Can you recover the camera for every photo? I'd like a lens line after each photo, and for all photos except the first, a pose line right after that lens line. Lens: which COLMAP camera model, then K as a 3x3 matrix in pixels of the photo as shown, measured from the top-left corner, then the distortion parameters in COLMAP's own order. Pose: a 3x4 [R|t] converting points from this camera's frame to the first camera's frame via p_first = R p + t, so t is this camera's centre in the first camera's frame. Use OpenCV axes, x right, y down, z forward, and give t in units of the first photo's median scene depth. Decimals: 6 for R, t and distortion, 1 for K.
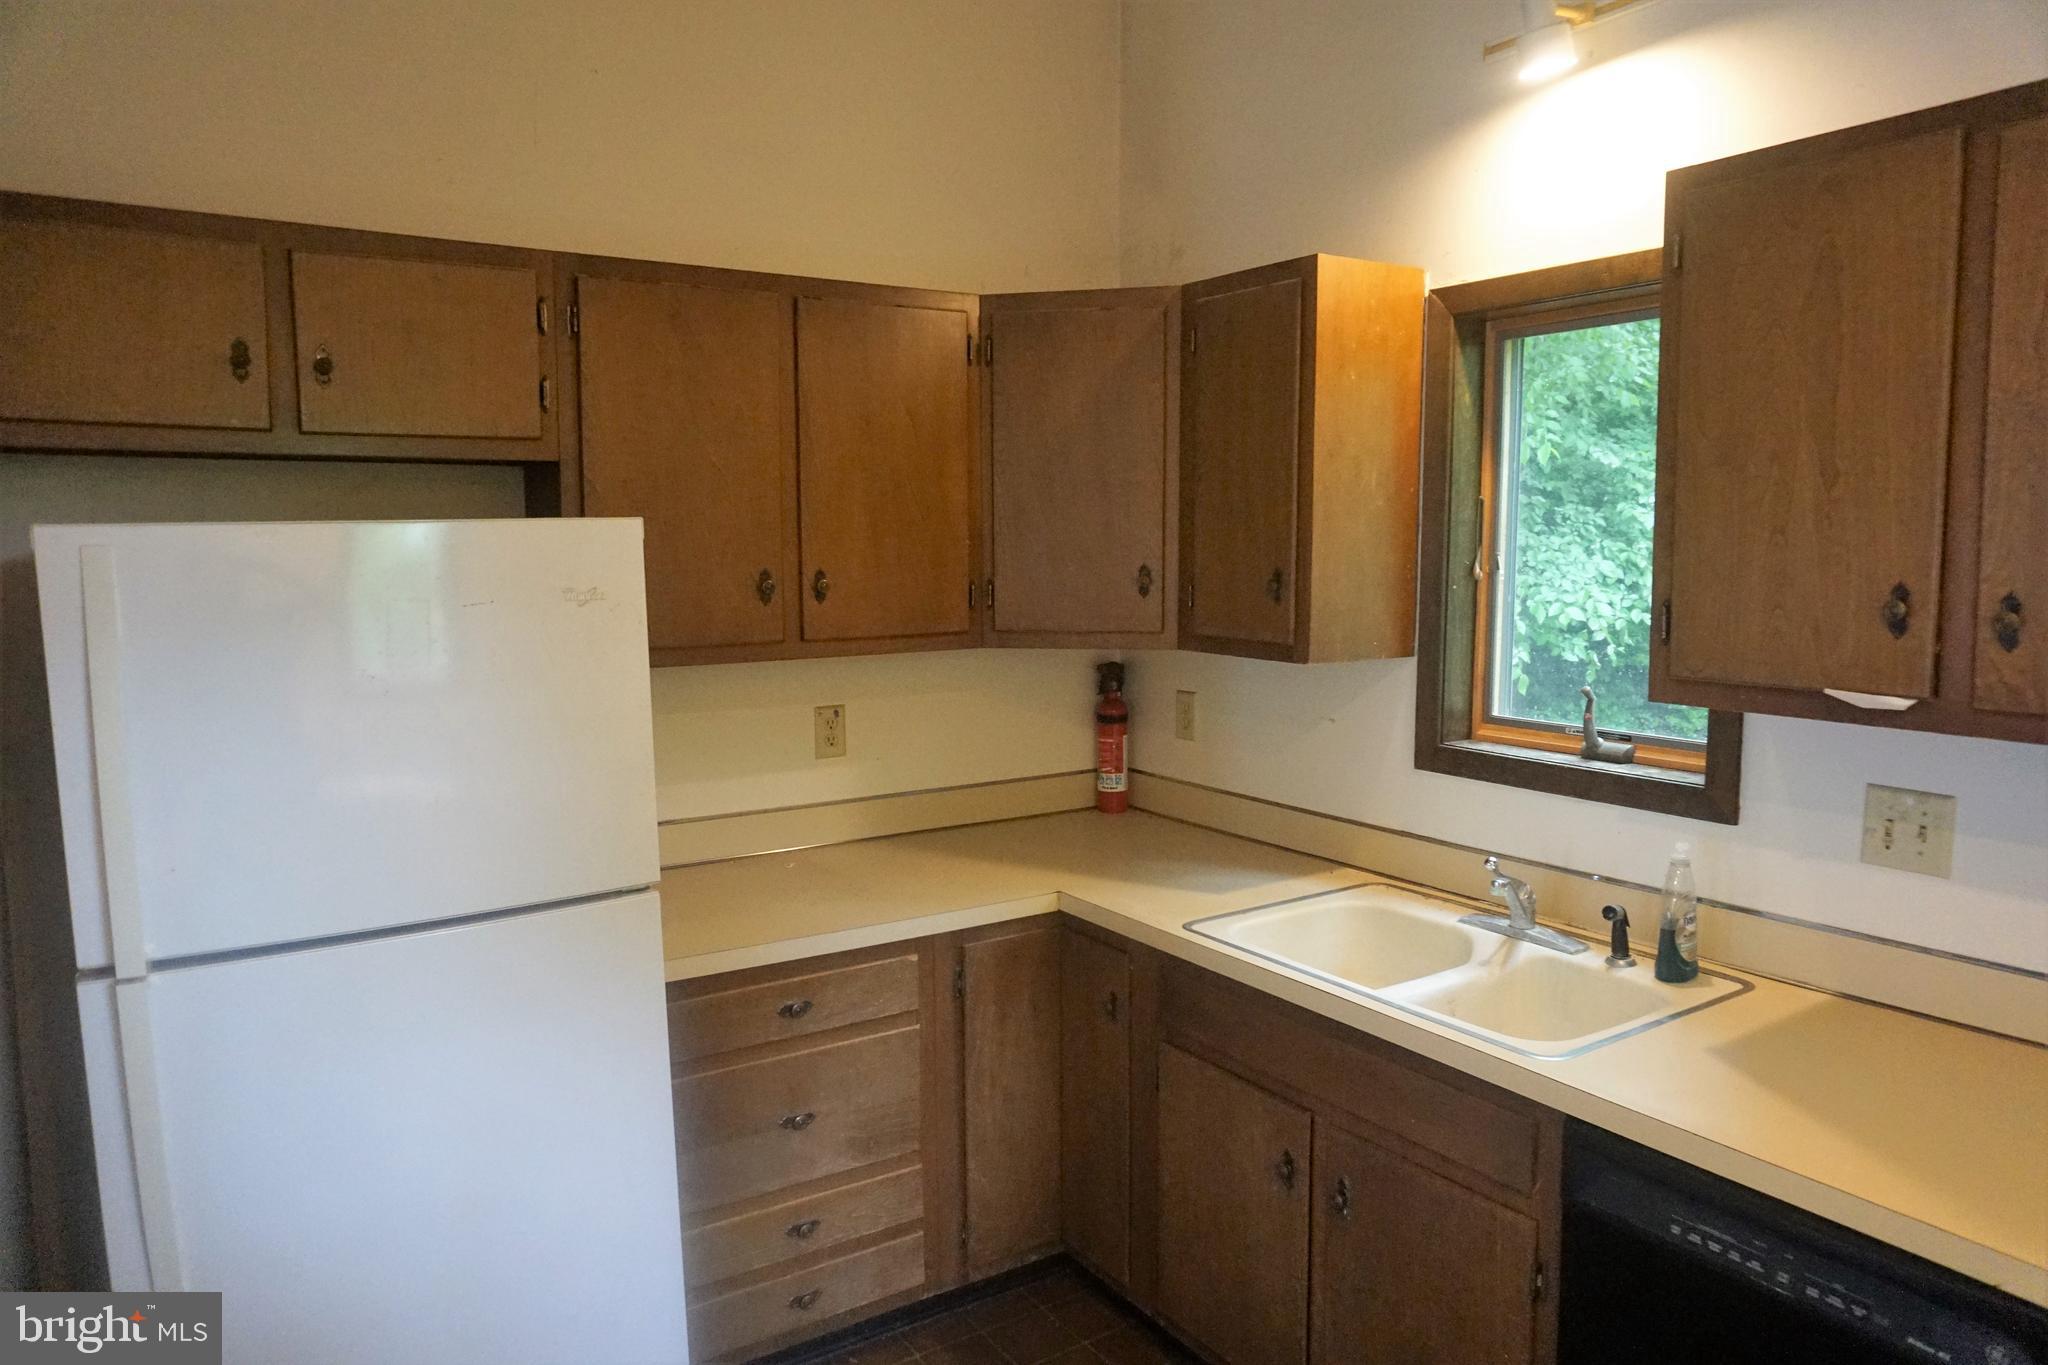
lens RADIAL K [[1352.5, 0, 1021.1], [0, 1352.5, 688.2], [0, 0, 1]] dist [-0.032552, 0.004064]
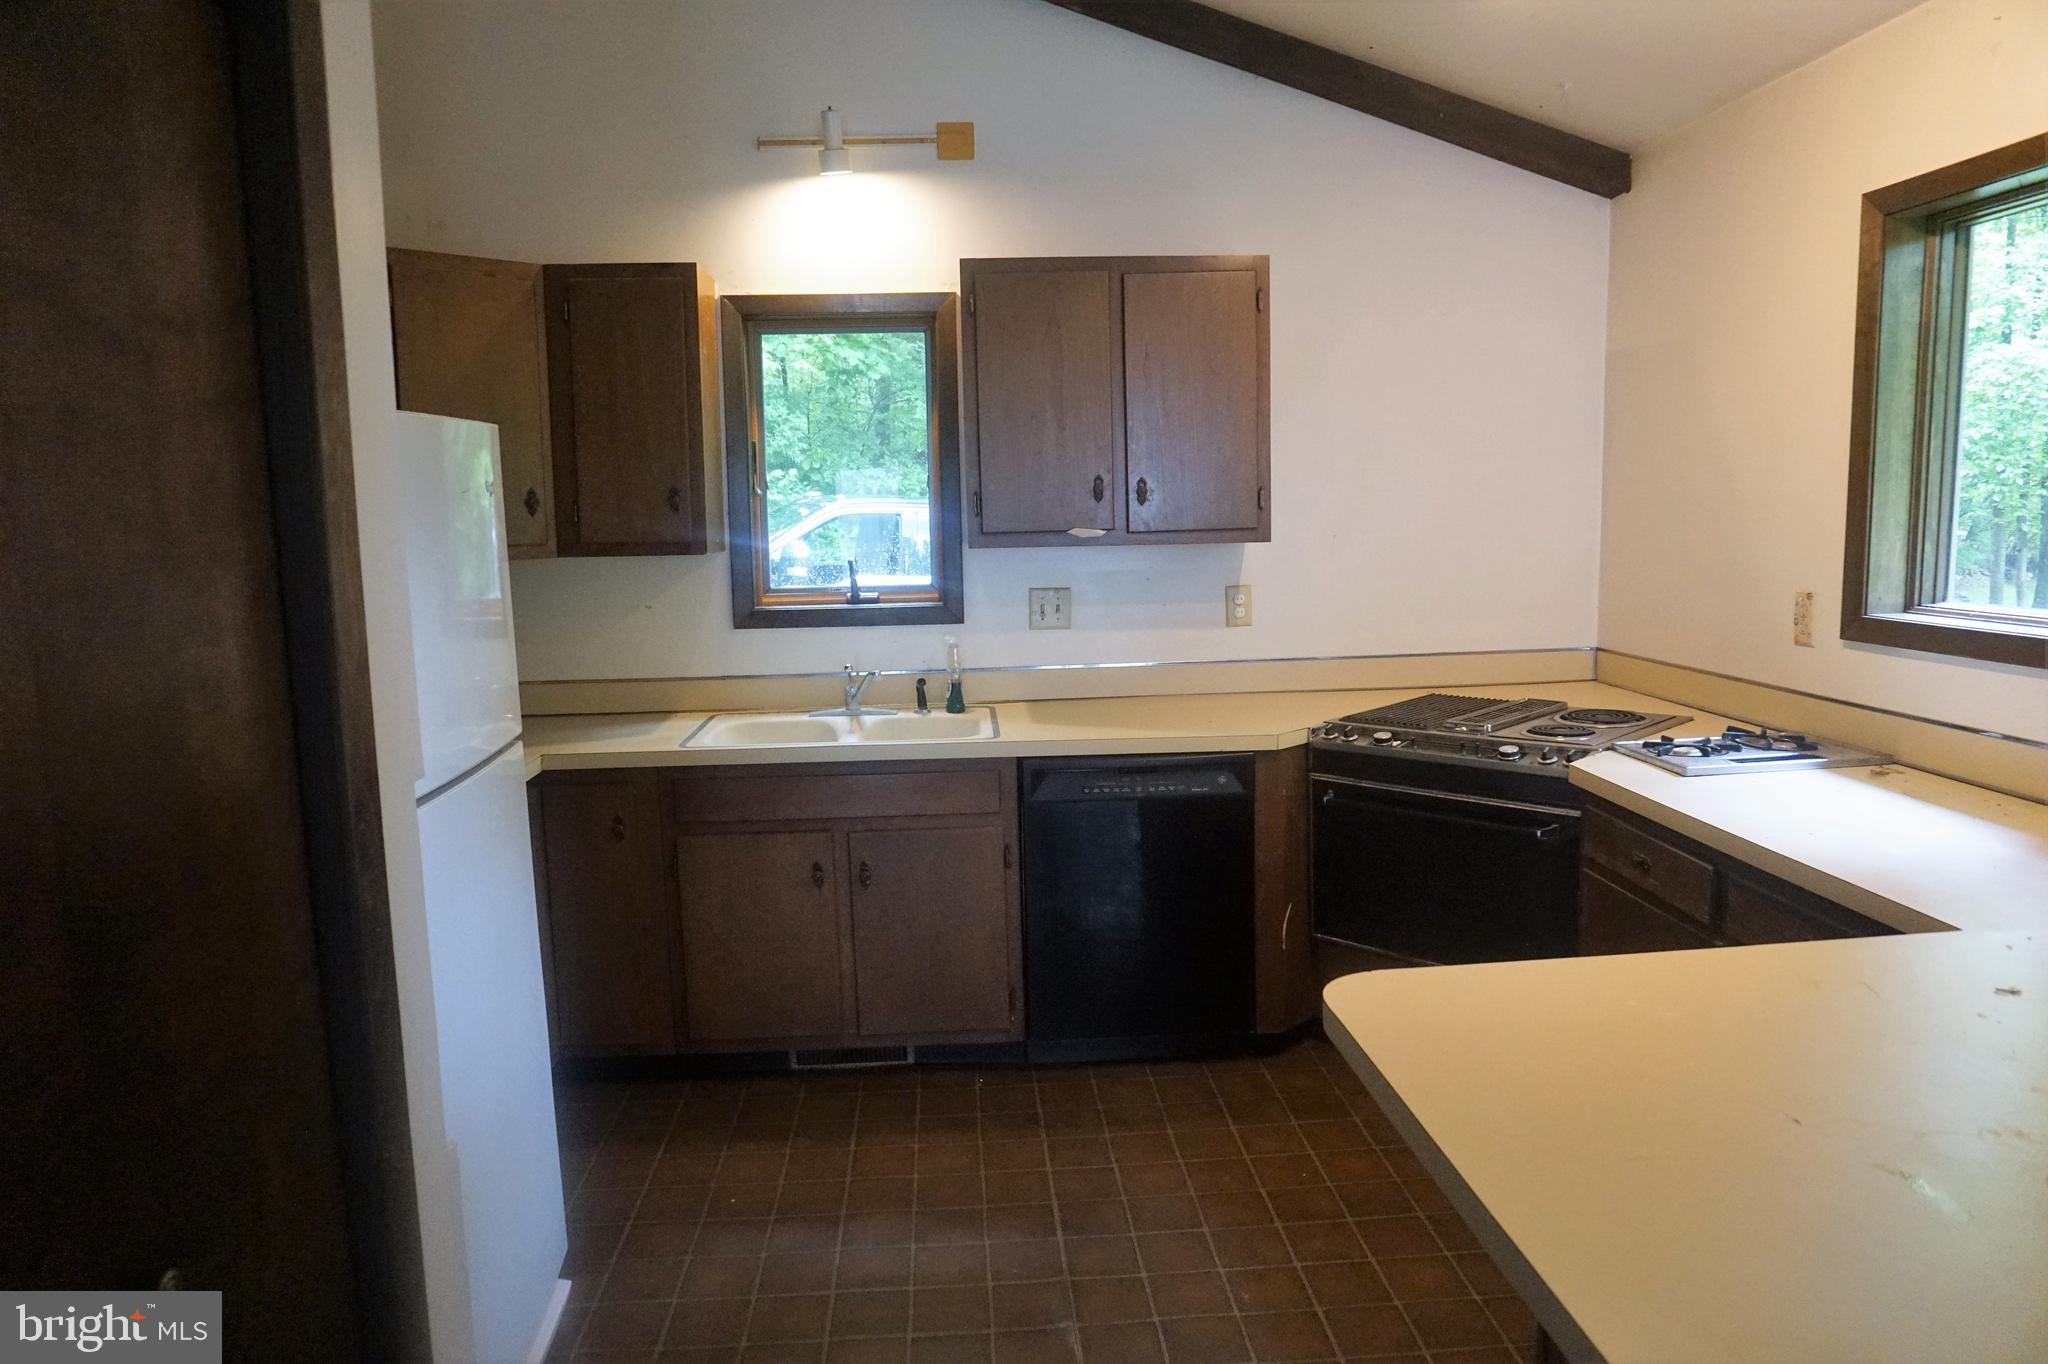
lens RADIAL K [[1352.5, 0, 1021.1], [0, 1352.5, 687.7], [0, 0, 1]] dist [-0.032552, 0.004064]
pose [[0.509852, -0.120851, 0.851731, -0.849989], [0.114918, 0.990778, 0.071789, 0.057342], [-0.852552, 0.061278, 0.519038, -0.001269]]
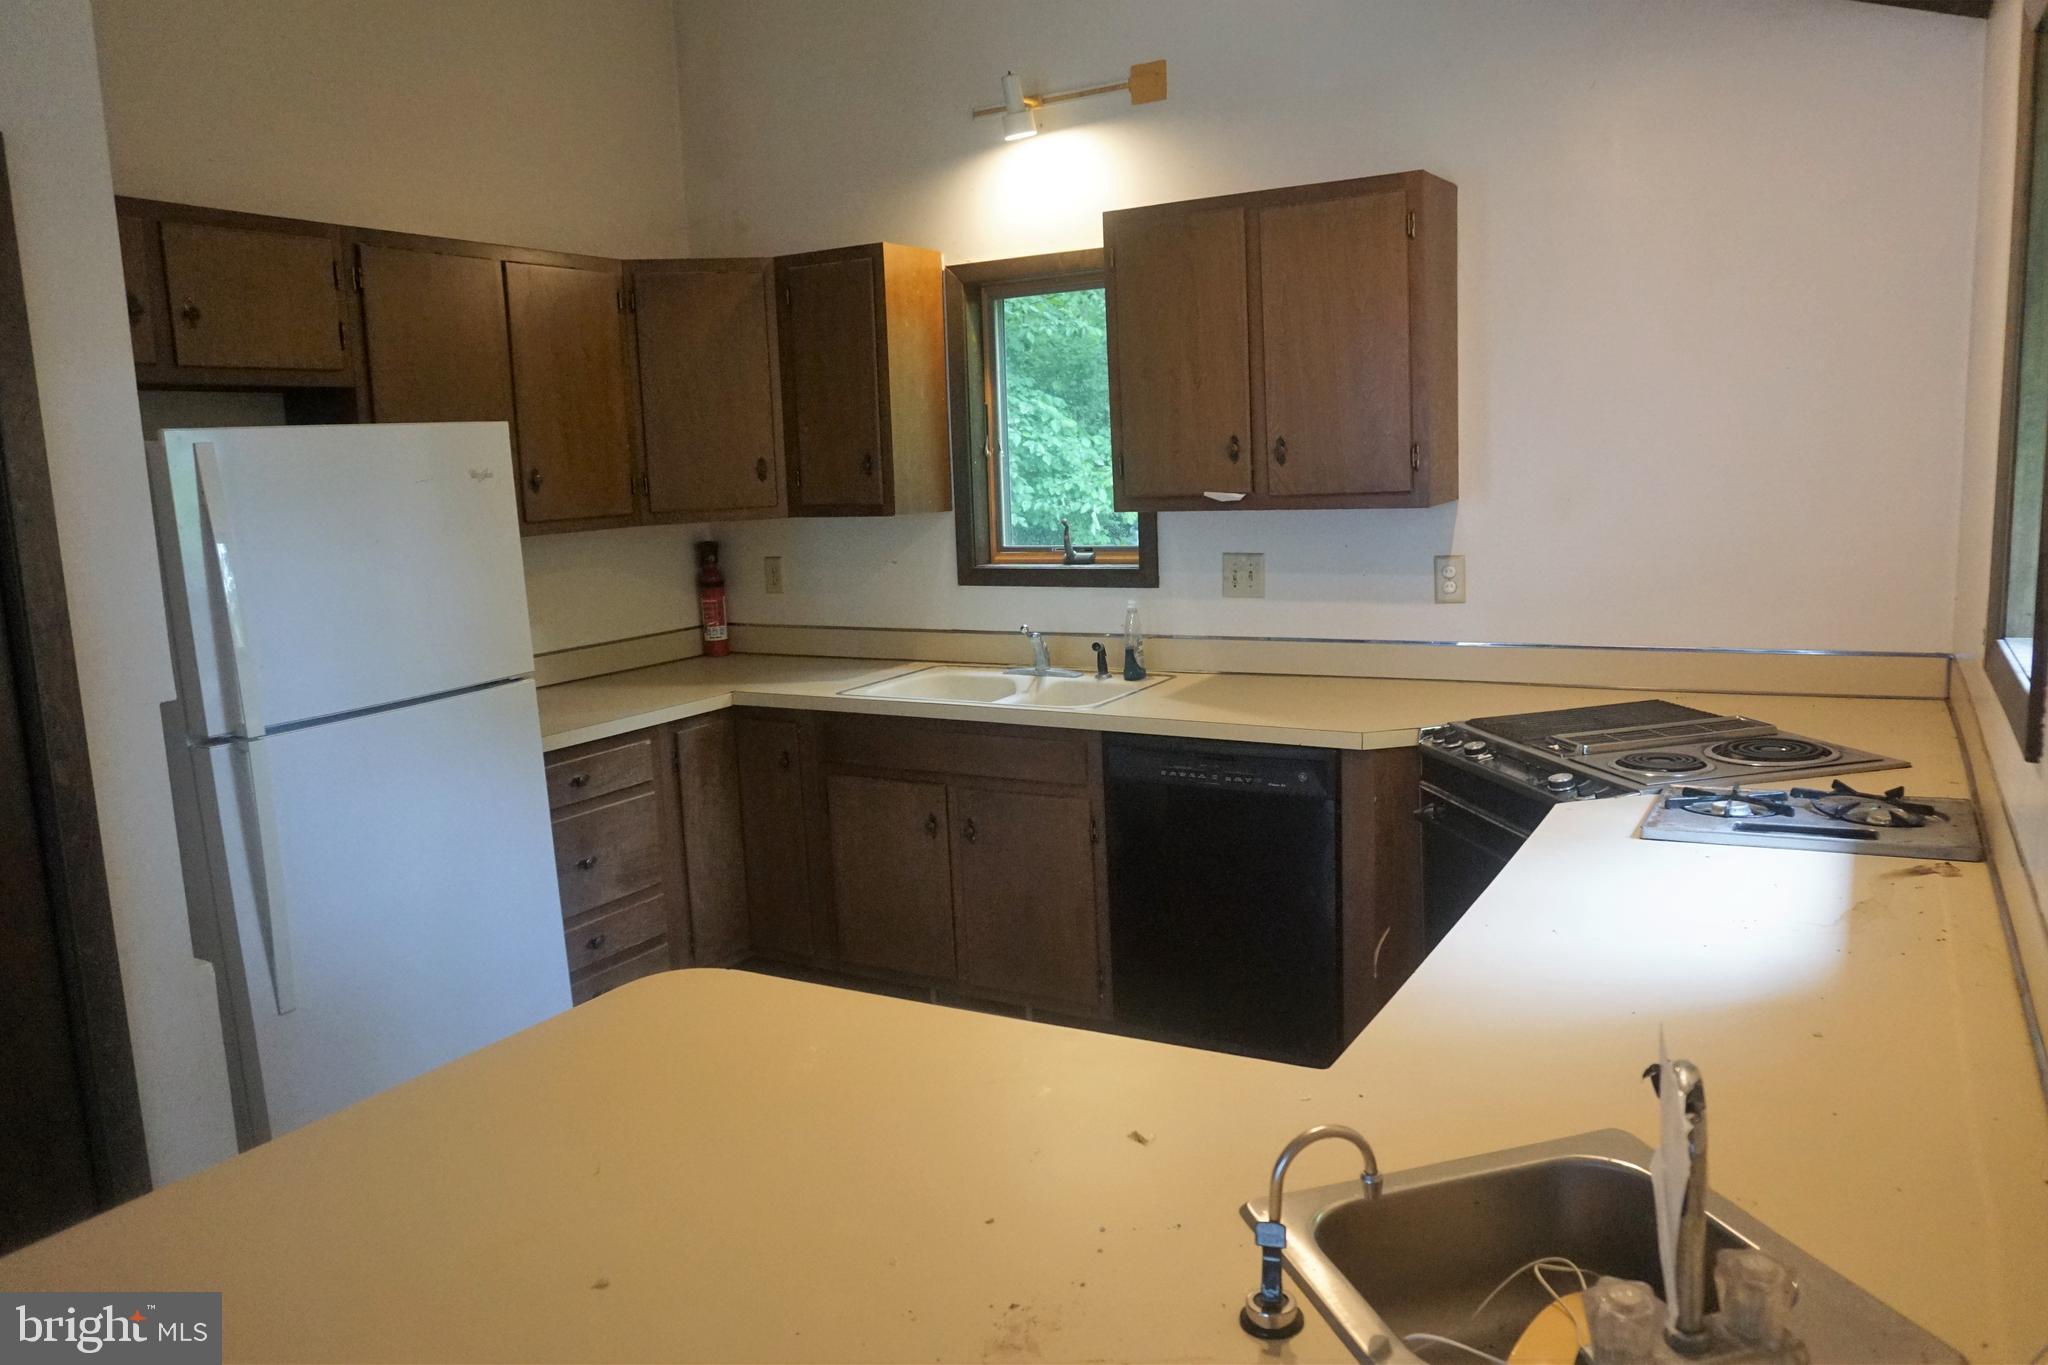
lens RADIAL K [[1420.3, 0, 1024.0], [0, 1420.3, 682.5], [0, 0, 1]] dist [-0.043905, 0.000642]
pose [[0.894045, -0.100965, 0.436450, -0.373291], [0.085533, 0.994820, 0.054924, 0.093794], [-0.439735, -0.011774, 0.898050, -0.491663]]
